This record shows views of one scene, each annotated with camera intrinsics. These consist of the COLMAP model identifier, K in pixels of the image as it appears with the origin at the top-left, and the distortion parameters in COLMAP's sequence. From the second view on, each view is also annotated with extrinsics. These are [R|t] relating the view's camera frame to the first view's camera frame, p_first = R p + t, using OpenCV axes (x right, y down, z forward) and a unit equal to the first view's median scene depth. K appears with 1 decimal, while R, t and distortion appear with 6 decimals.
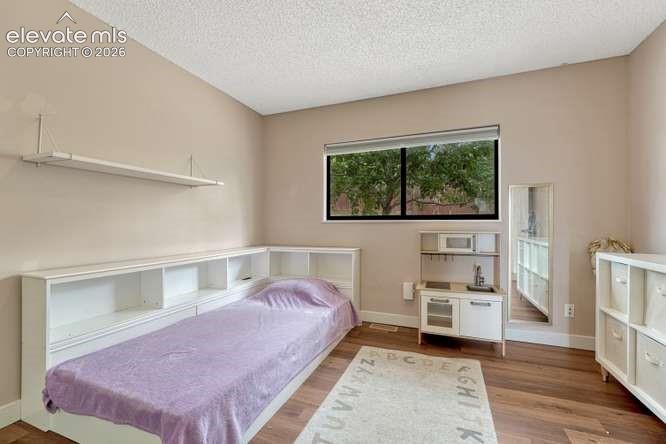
lens RADIAL K [[286.5, 0, 333.0], [0, 286.5, 222.0], [0, 0, 1]] dist [-0.002500, -0.000011]
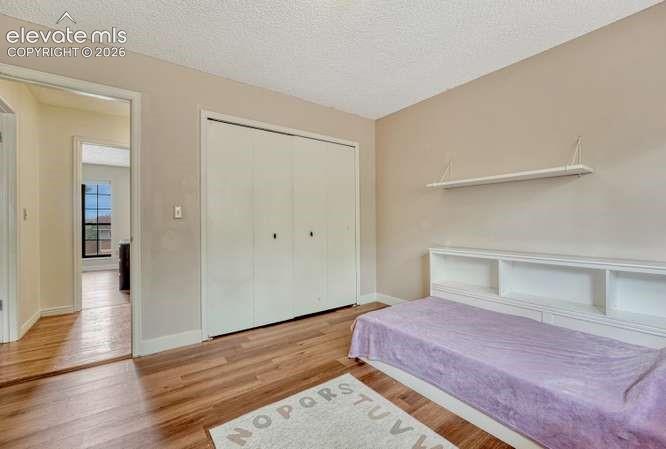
lens RADIAL K [[283.5, 0, 333.0], [0, 283.5, 224.5], [0, 0, 1]] dist [0.000047, 0.000002]
pose [[-0.535495, 0.005270, -0.844522, 0.598034], [0.010538, 0.999944, -0.000443, 0.010025], [0.844473, -0.009137, -0.535520, 0.885597]]
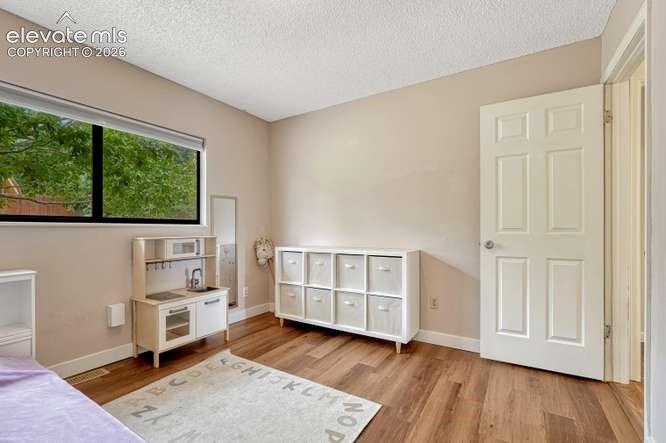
lens RADIAL K [[300.2, 0, 333.2], [0, 300.2, 228.2], [0, 0, 1]] dist [0.000880, 0.000135]
pose [[0.178762, 0.002440, 0.983889, -0.513067], [-0.006057, 0.999981, -0.001379, 0.003685], [-0.983874, -0.005712, 0.178773, 0.331274]]
